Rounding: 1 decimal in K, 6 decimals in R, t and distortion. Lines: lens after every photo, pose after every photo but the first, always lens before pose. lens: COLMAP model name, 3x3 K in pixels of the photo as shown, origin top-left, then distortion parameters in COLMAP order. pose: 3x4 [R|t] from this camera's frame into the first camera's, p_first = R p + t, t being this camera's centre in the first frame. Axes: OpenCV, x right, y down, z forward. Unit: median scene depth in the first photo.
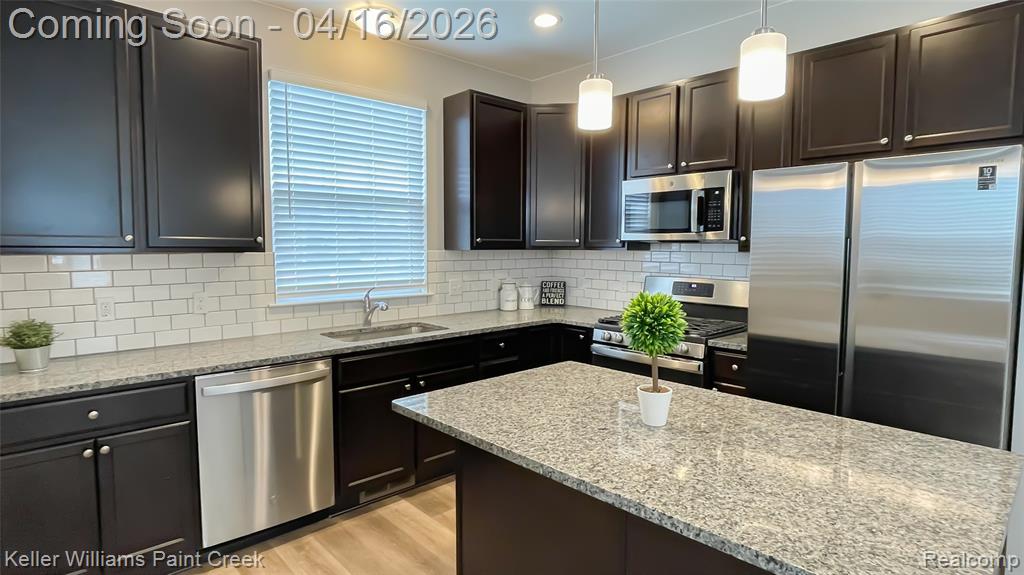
lens RADIAL K [[536.0, 0, 513.1], [0, 536.0, 282.4], [0, 0, 1]] dist [-0.004602, -0.000557]
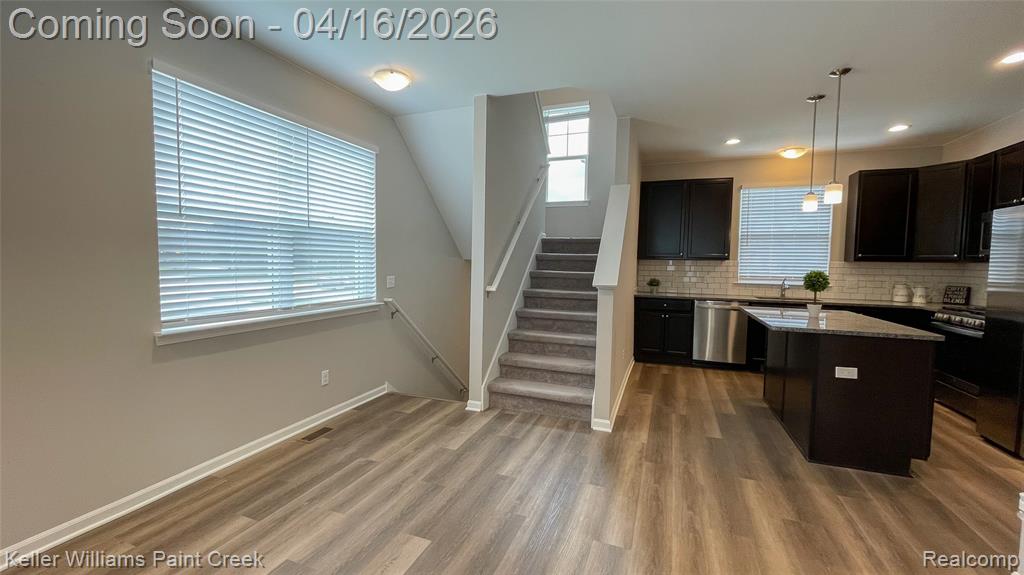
lens RADIAL K [[415.5, 0, 510.8], [0, 415.5, 283.5], [0, 0, 1]] dist [-0.006309, 0.001470]
pose [[0.435540, 0.052754, -0.898622, 0.808763], [-0.078612, 0.996696, 0.020411, 0.090696], [0.896730, 0.061753, 0.438248, -0.737320]]
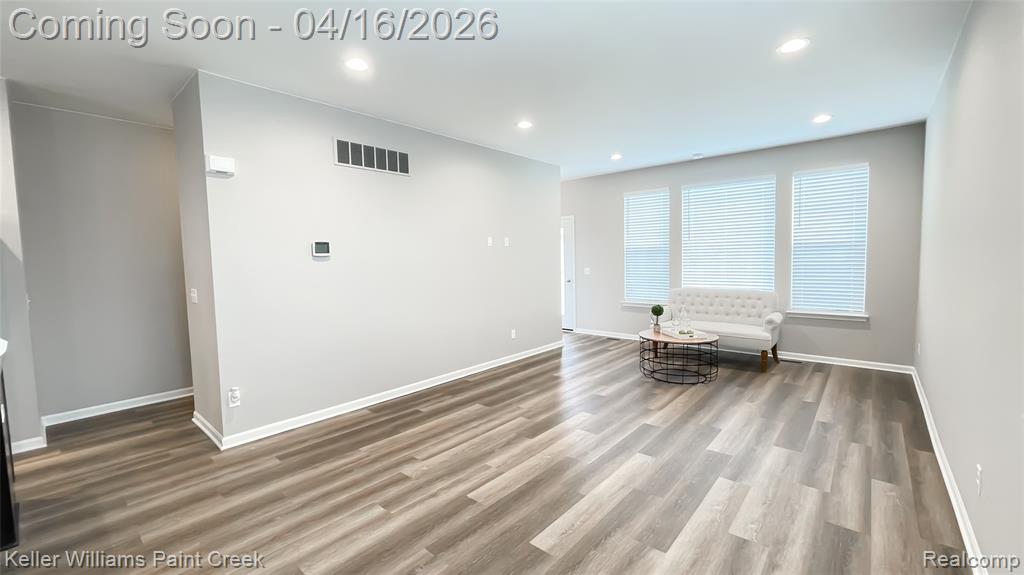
lens RADIAL K [[415.5, 0, 506.3], [0, 415.5, 286.1], [0, 0, 1]] dist [-0.006309, 0.001470]
pose [[-0.090233, -0.076224, 0.992999, -0.477955], [0.088422, 0.992516, 0.084222, 0.045636], [-0.991988, 0.095402, -0.082818, -0.477095]]
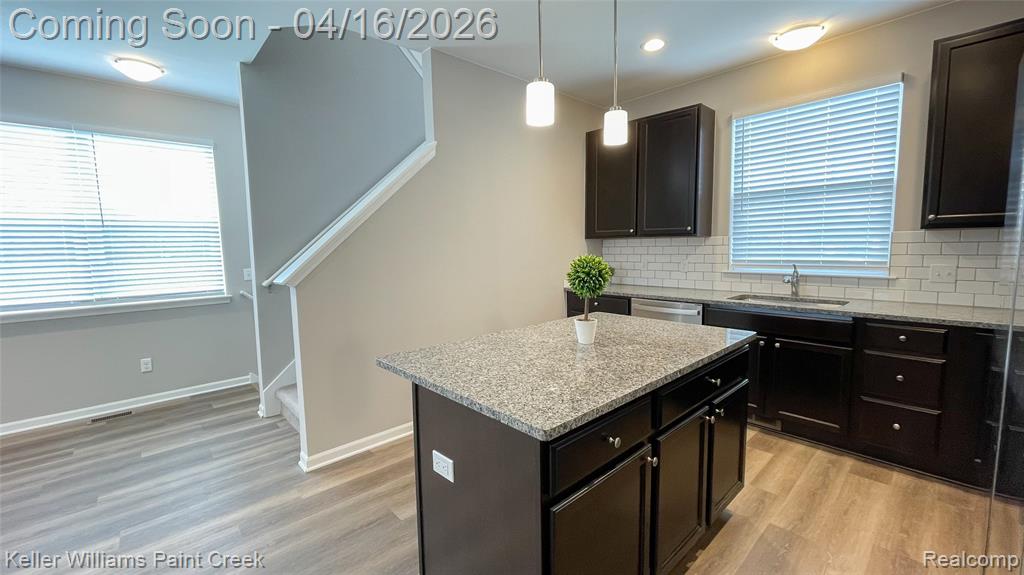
lens RADIAL K [[415.5, 0, 511.6], [0, 415.5, 286.0], [0, 0, 1]] dist [-0.006309, 0.001470]
pose [[-0.009385, 0.096882, -0.995252, 0.755928], [-0.052968, 0.993850, 0.097245, 0.001562], [0.998552, 0.053630, -0.004195, 0.423649]]
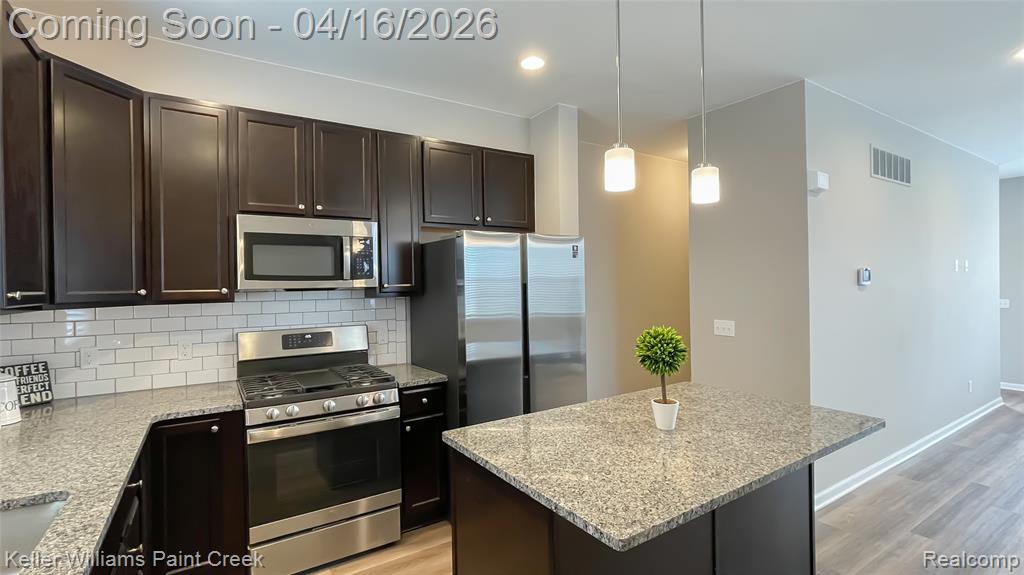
lens RADIAL K [[467.5, 0, 508.3], [0, 467.5, 286.7], [0, 0, 1]] dist [-0.003273, -0.000134]
pose [[0.174537, -0.012958, 0.984565, -0.492419], [0.087422, 0.996169, -0.002387, -0.058111], [-0.980762, 0.086489, 0.175001, 0.616370]]
